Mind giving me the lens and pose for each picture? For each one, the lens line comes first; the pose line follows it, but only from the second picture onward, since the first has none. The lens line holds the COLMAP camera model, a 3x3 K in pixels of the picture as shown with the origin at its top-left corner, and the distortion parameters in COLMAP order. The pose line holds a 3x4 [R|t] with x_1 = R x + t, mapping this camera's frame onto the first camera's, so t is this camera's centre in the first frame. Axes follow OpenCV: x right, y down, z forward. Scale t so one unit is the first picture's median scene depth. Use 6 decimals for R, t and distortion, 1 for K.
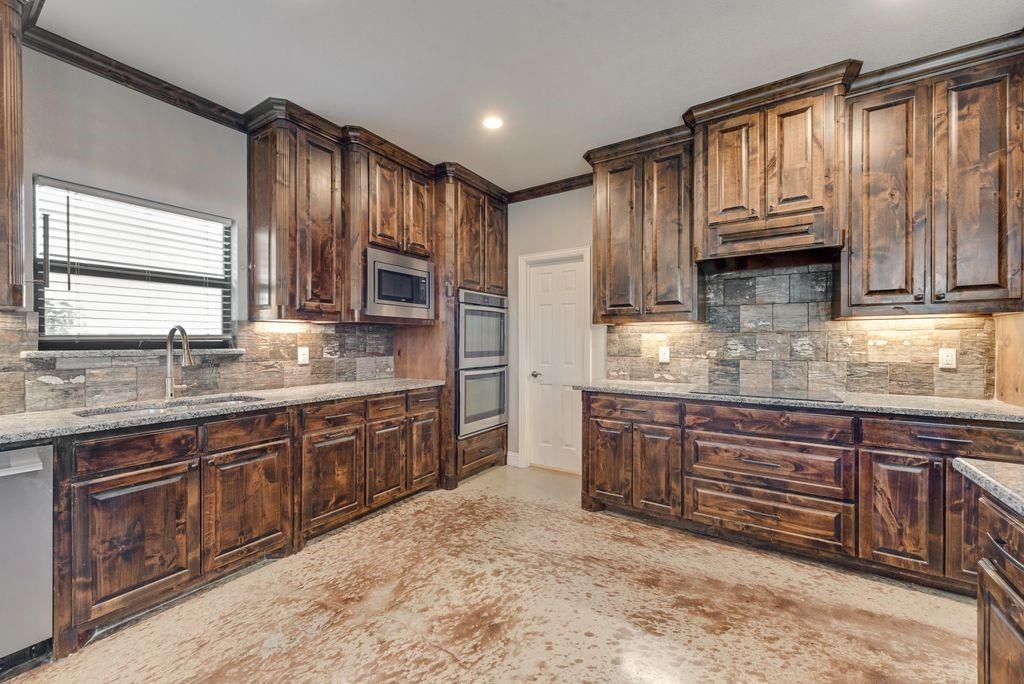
lens RADIAL K [[392.3, 0, 511.5], [0, 392.3, 344.7], [0, 0, 1]] dist [-0.000421, -0.000158]
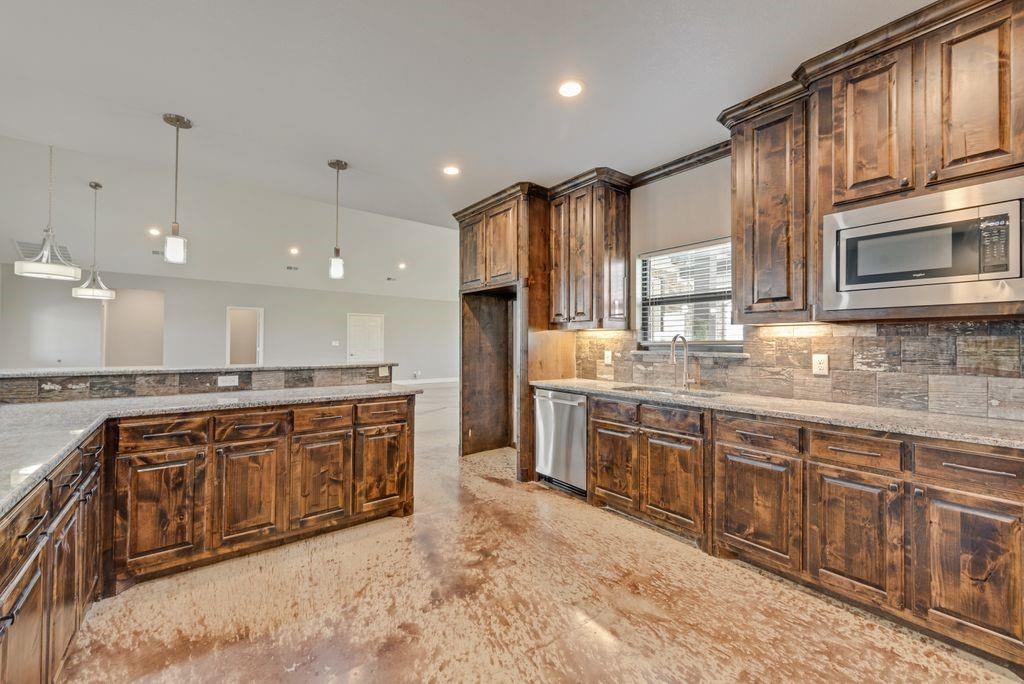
lens RADIAL K [[406.1, 0, 512.0], [0, 406.1, 342.0], [0, 0, 1]] dist [0.000315, 0.000011]
pose [[-0.323686, -0.005287, -0.946150, 0.552646], [-0.014838, 0.999890, -0.000511, -0.010288], [0.946048, 0.013873, -0.323728, 0.762401]]
